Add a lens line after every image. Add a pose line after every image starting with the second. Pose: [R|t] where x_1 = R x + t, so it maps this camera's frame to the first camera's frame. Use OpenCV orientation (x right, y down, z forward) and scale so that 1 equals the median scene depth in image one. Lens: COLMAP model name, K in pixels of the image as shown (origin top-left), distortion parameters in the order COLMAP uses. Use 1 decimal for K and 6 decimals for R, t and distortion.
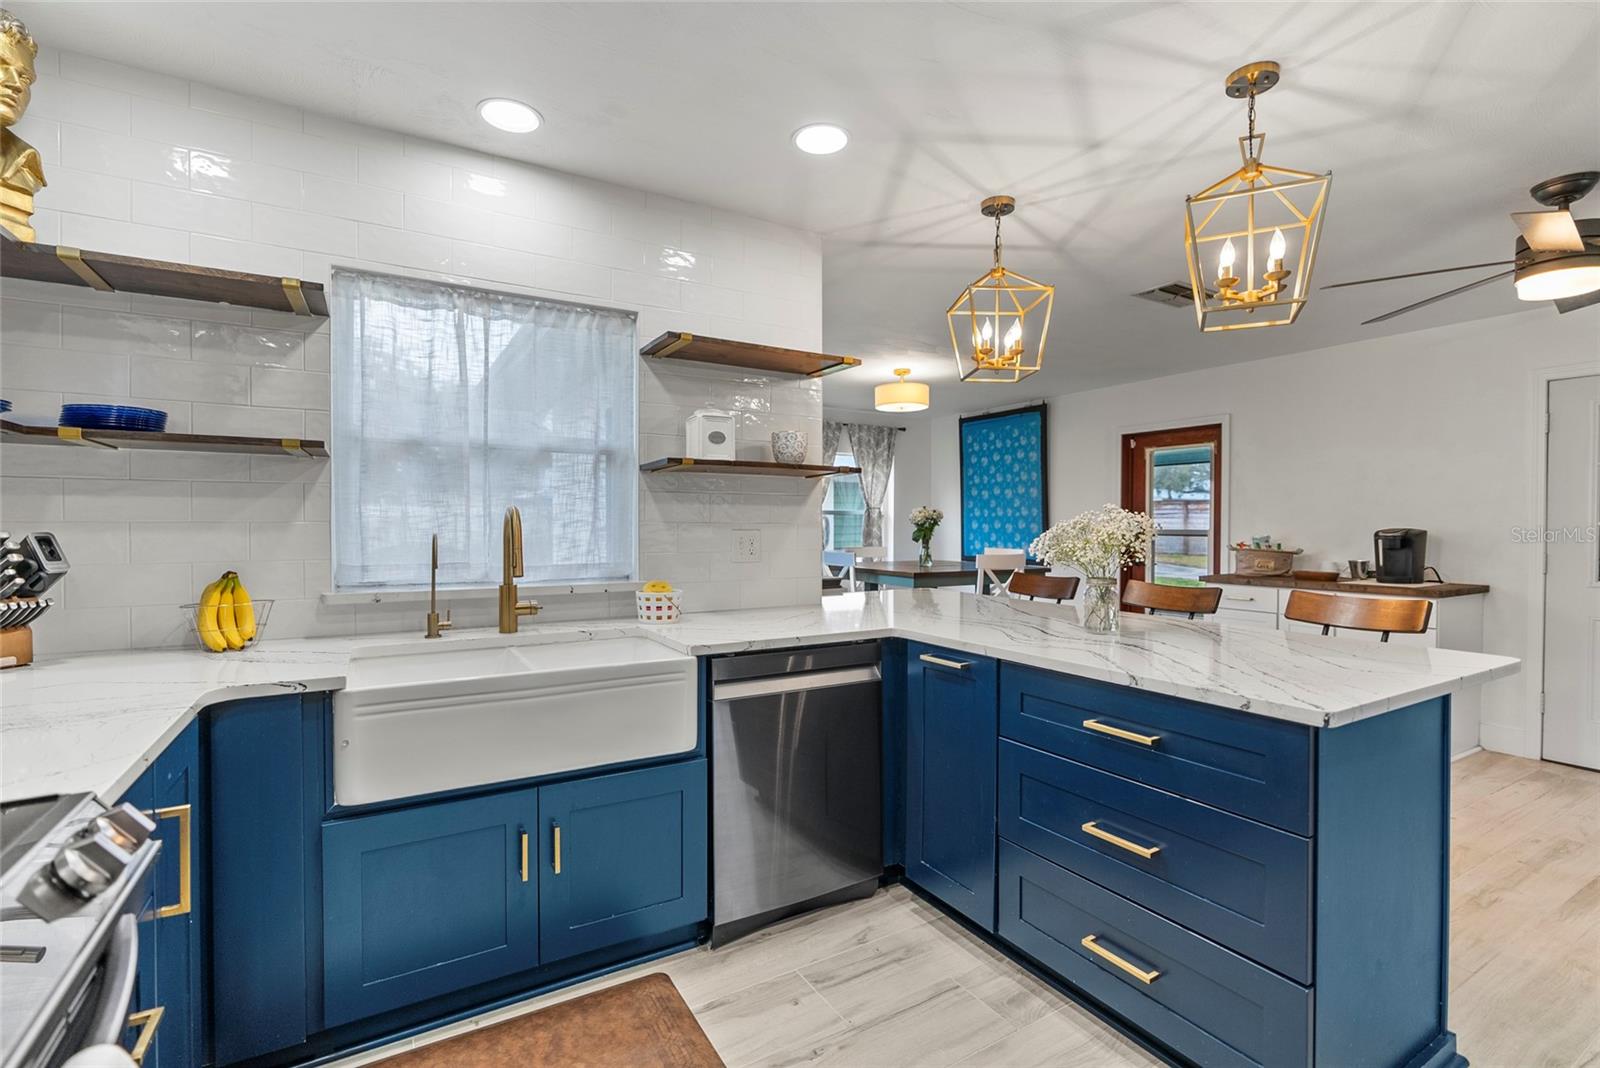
lens RADIAL K [[732.9, 0, 798.0], [0, 732.9, 532.5], [0, 0, 1]] dist [0.002747, -0.000225]
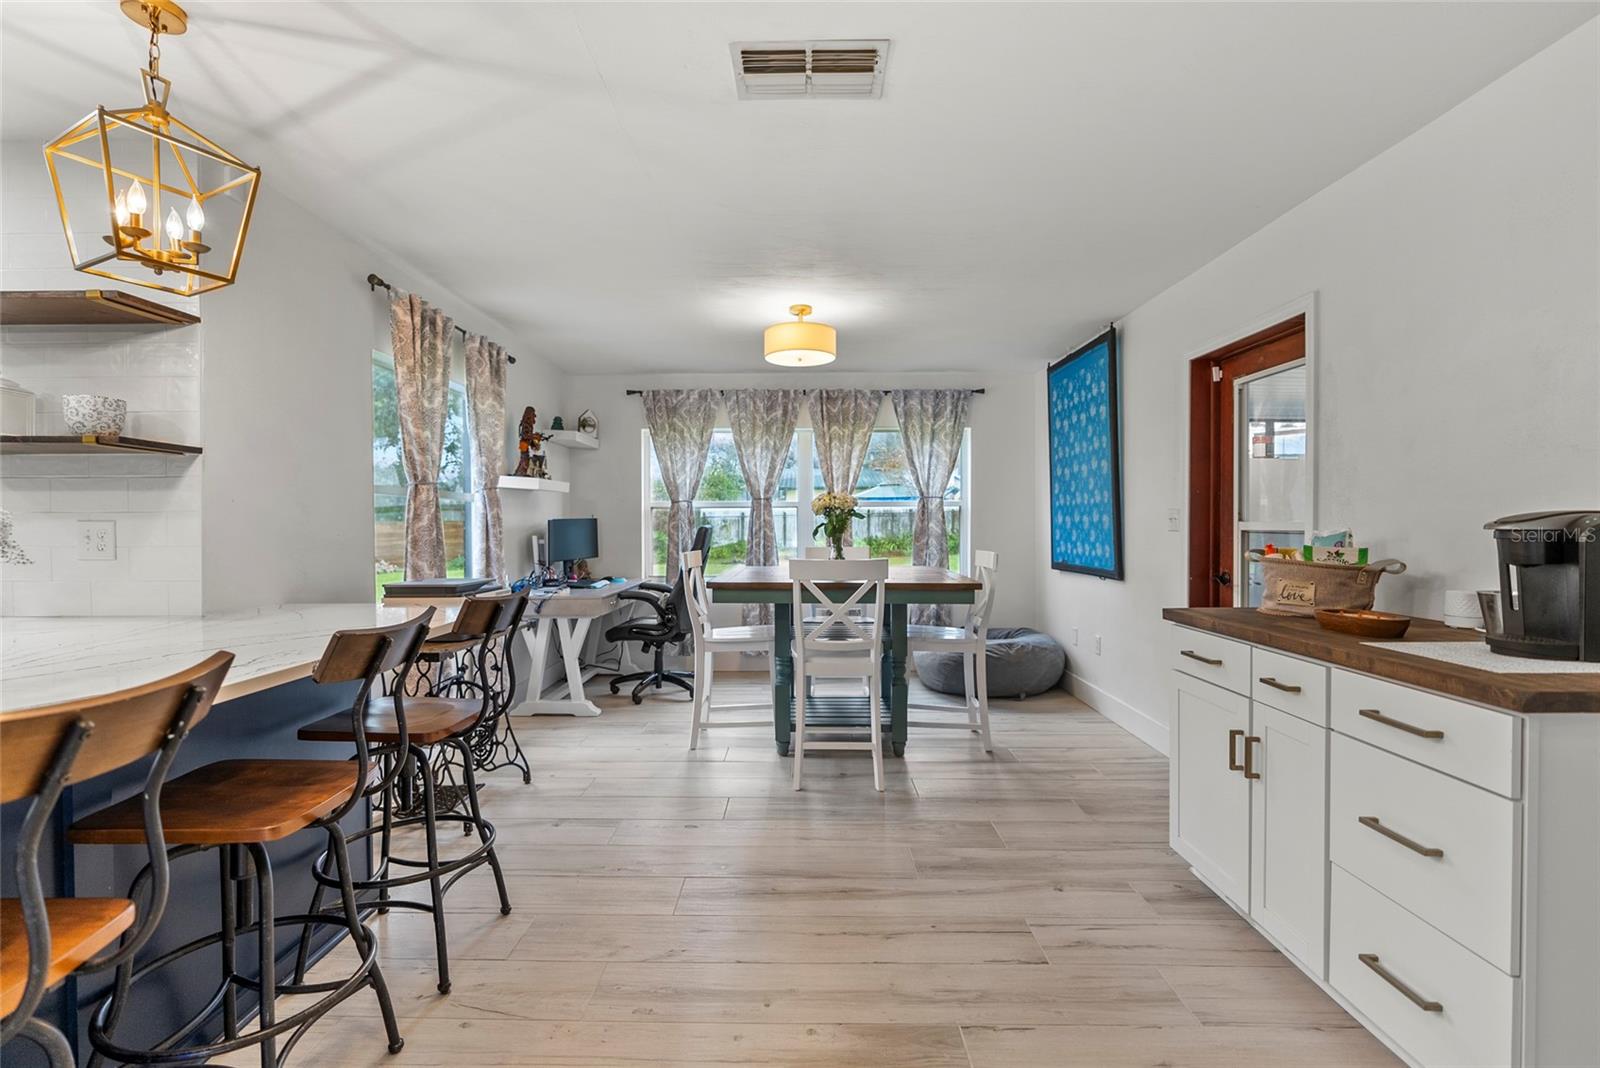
lens RADIAL K [[732.9, 0, 800.3], [0, 732.9, 531.6], [0, 0, 1]] dist [0.002747, -0.000225]
pose [[0.859116, -0.000103, -0.511780, 0.517489], [0.000003, 1.000000, -0.000197, 0.003857], [0.511780, 0.000168, 0.859116, 0.366868]]
